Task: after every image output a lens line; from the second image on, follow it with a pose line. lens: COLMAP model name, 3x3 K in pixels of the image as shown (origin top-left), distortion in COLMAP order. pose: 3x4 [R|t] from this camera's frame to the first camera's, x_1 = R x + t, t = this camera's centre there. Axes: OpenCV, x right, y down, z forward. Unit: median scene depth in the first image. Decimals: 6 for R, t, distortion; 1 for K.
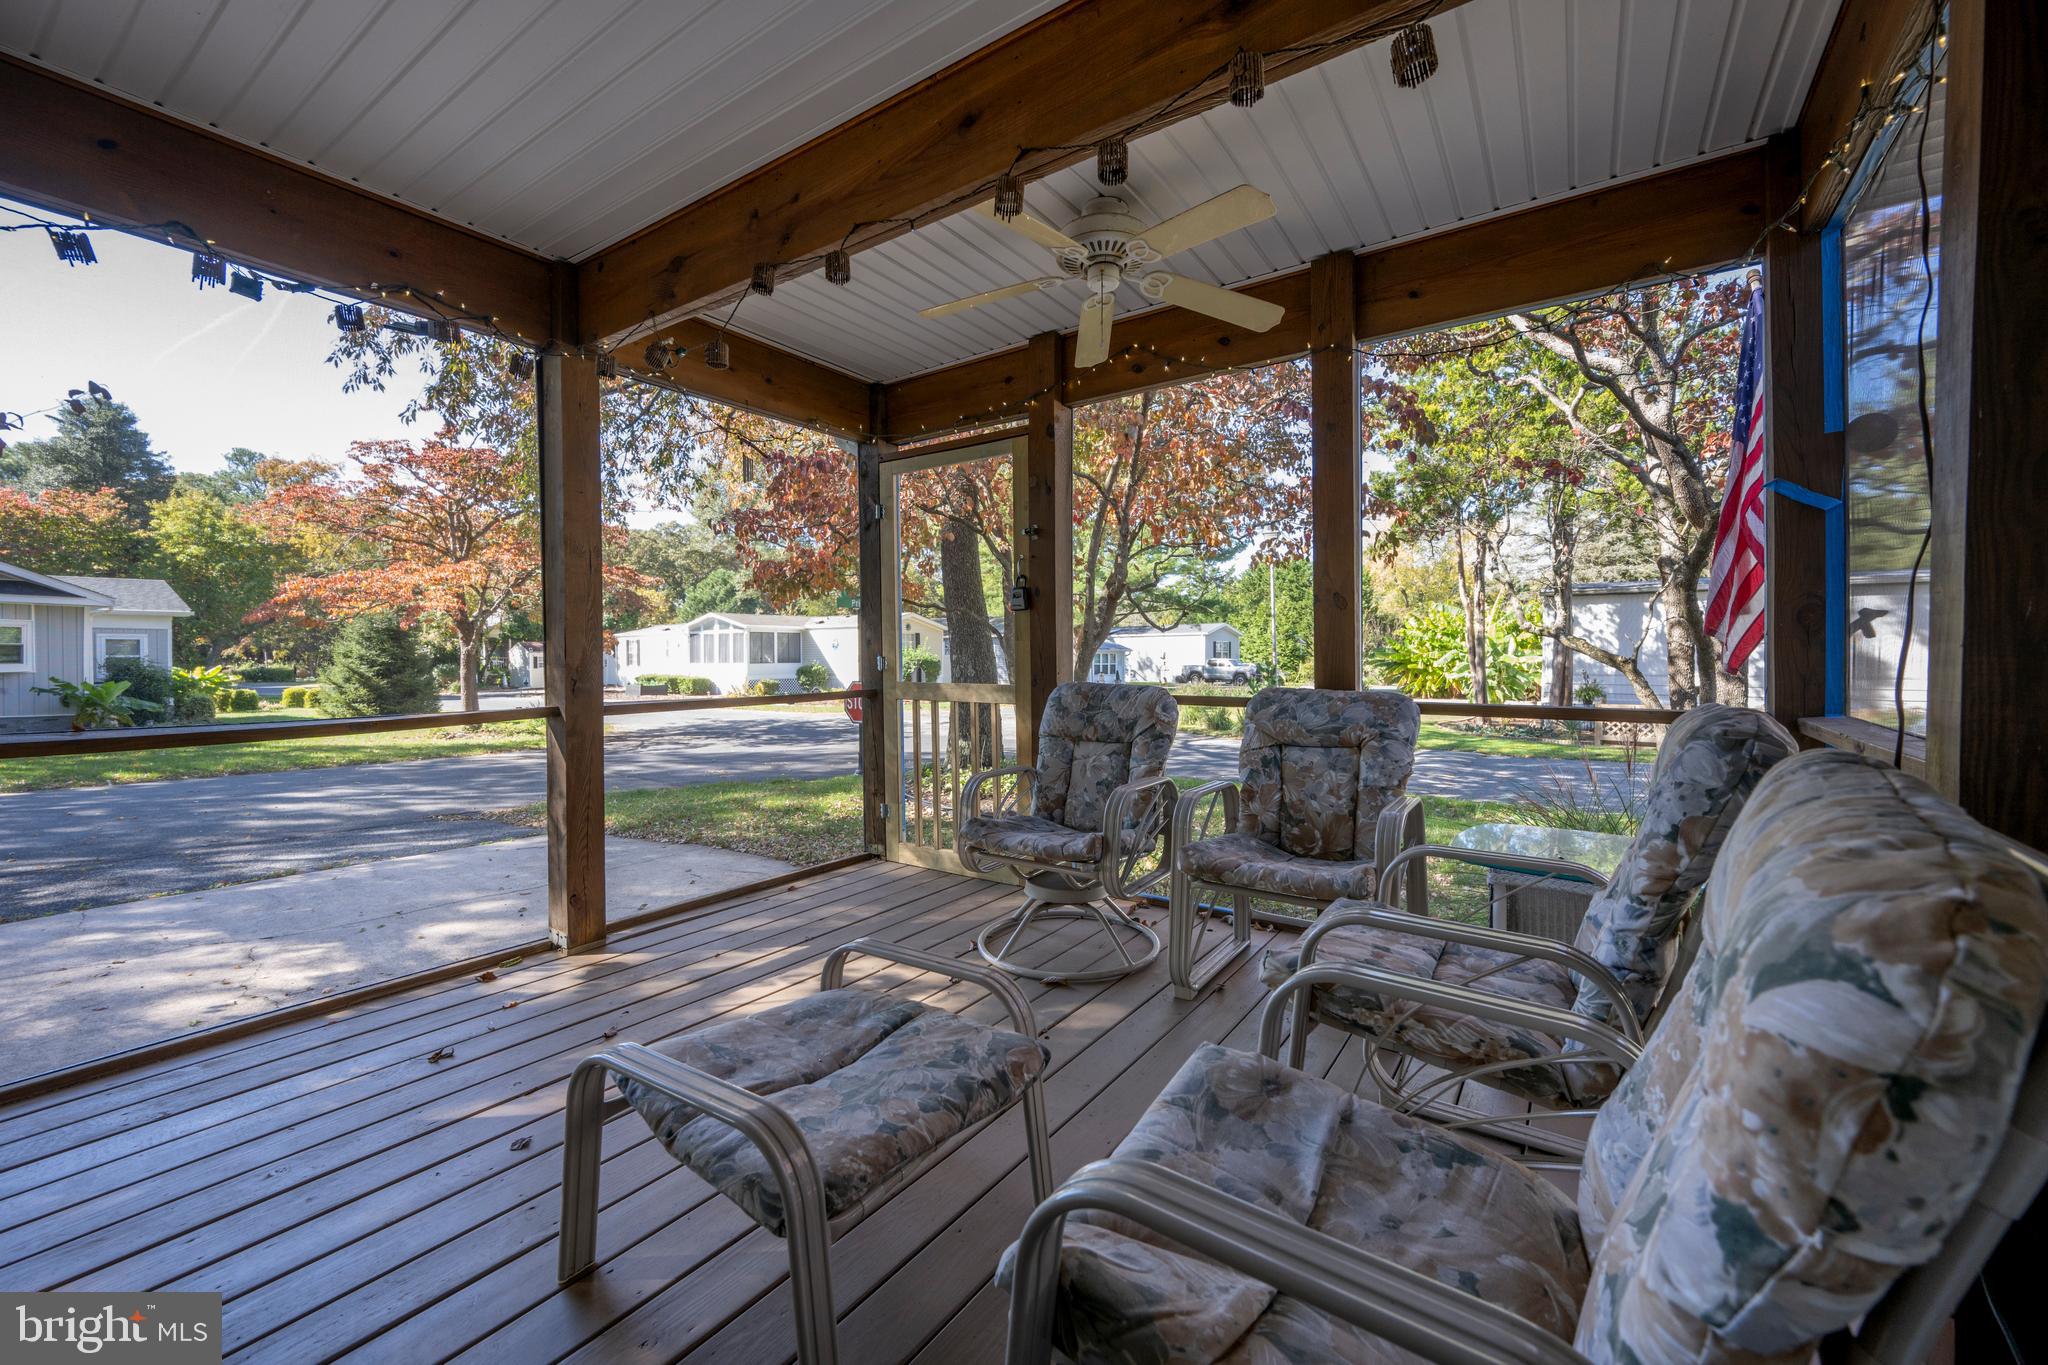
lens RADIAL K [[804.6, 0, 1037.5], [0, 804.6, 669.3], [0, 0, 1]] dist [-0.006642, 0.000596]
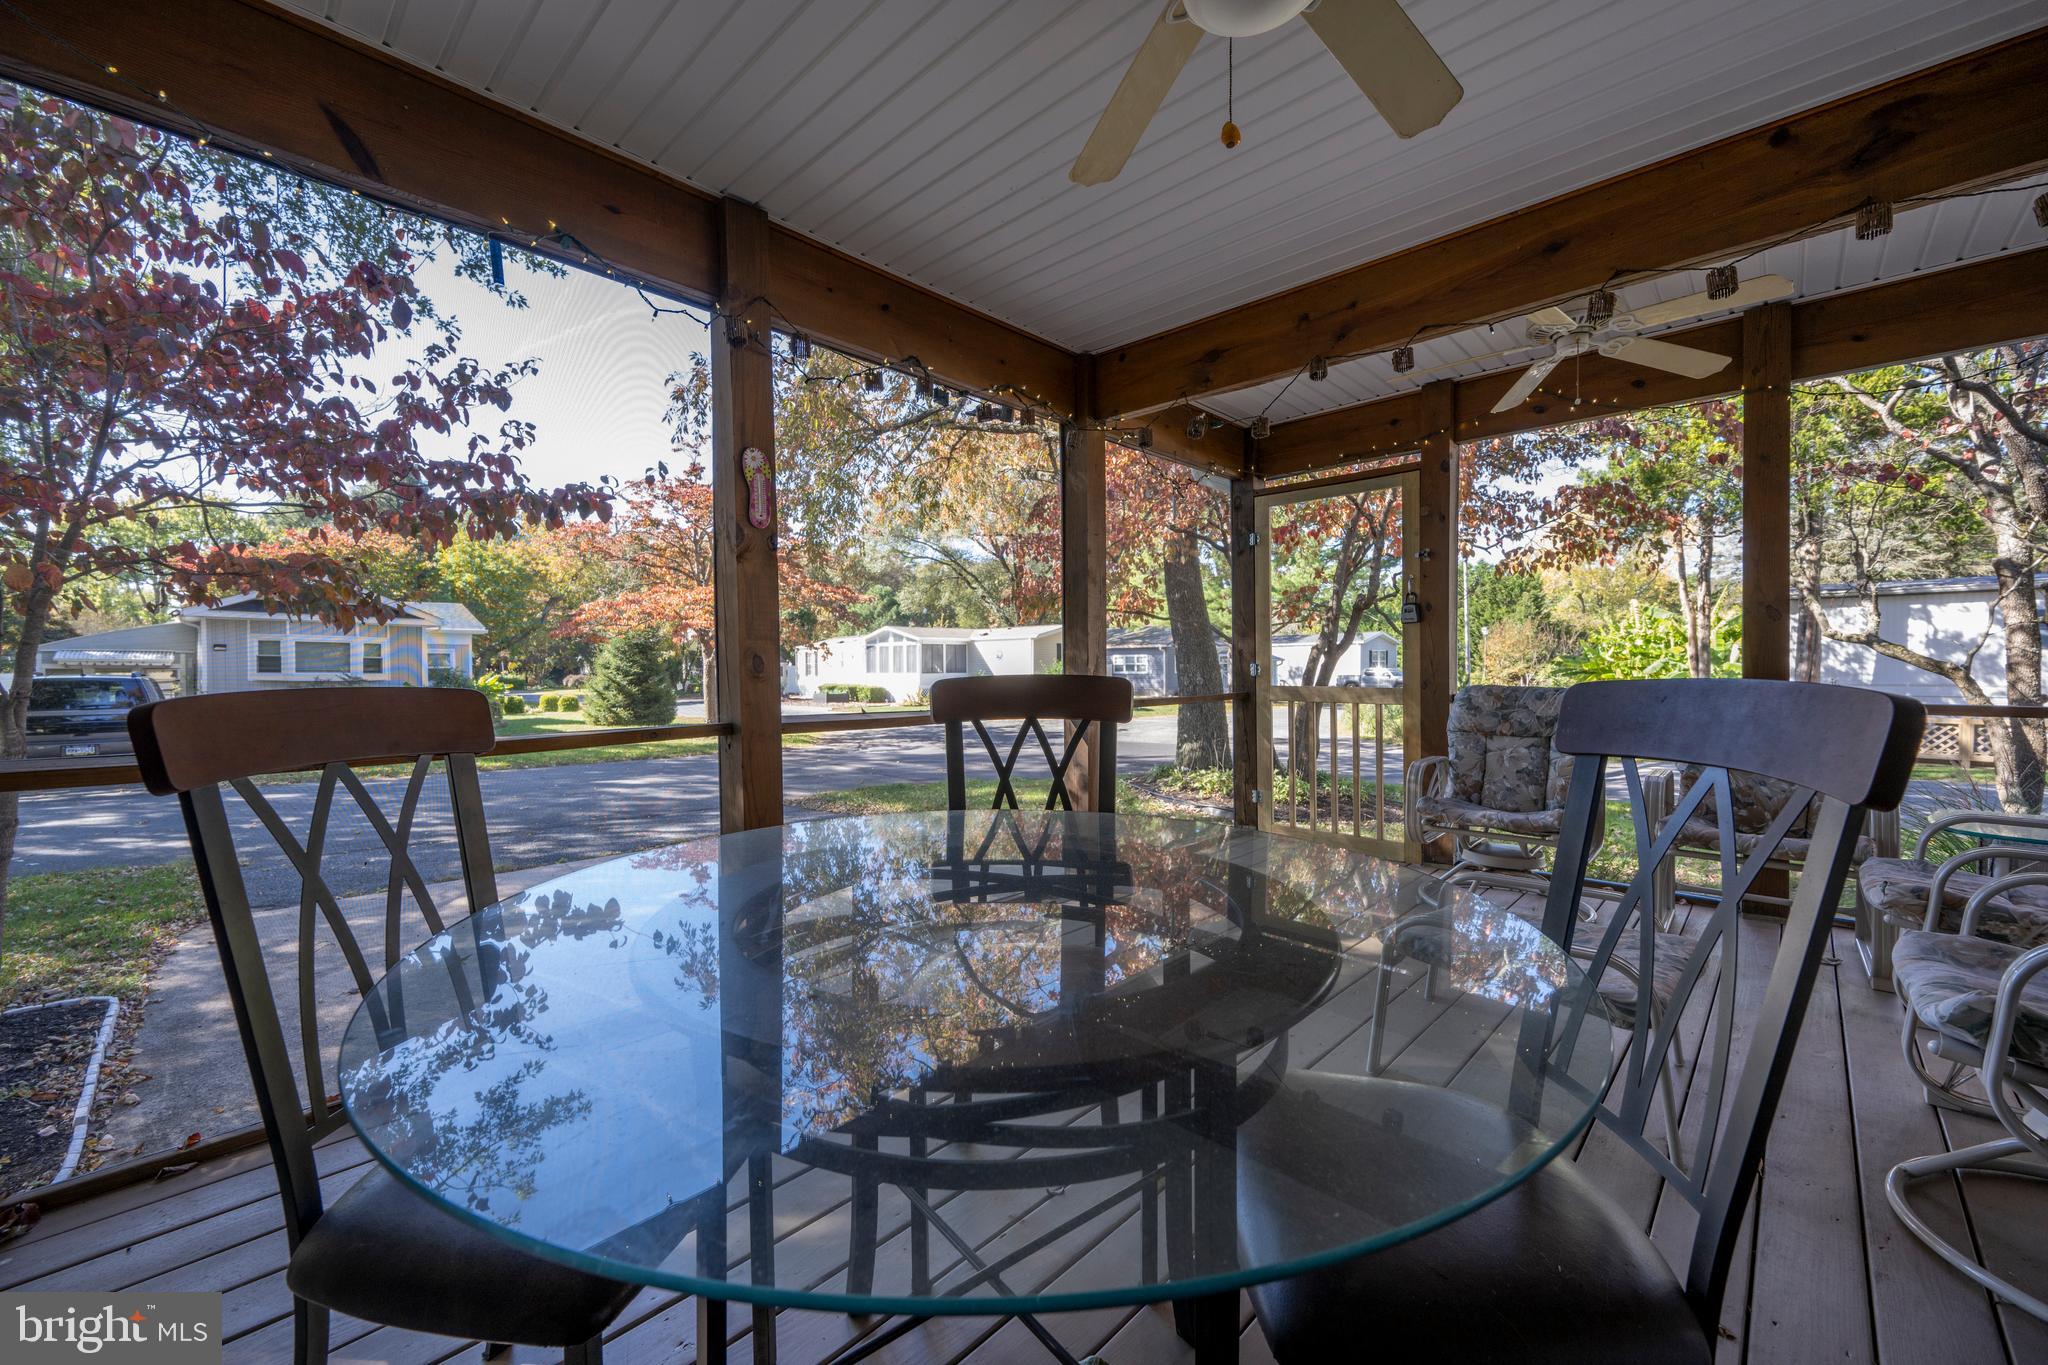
lens RADIAL K [[804.6, 0, 1017.1], [0, 804.6, 685.7], [0, 0, 1]] dist [-0.006642, 0.000596]
pose [[0.986882, 0.001679, -0.161434, -0.088289], [-0.000527, 0.999974, 0.007182, 0.001877], [0.161442, -0.007003, 0.986857, -0.050856]]
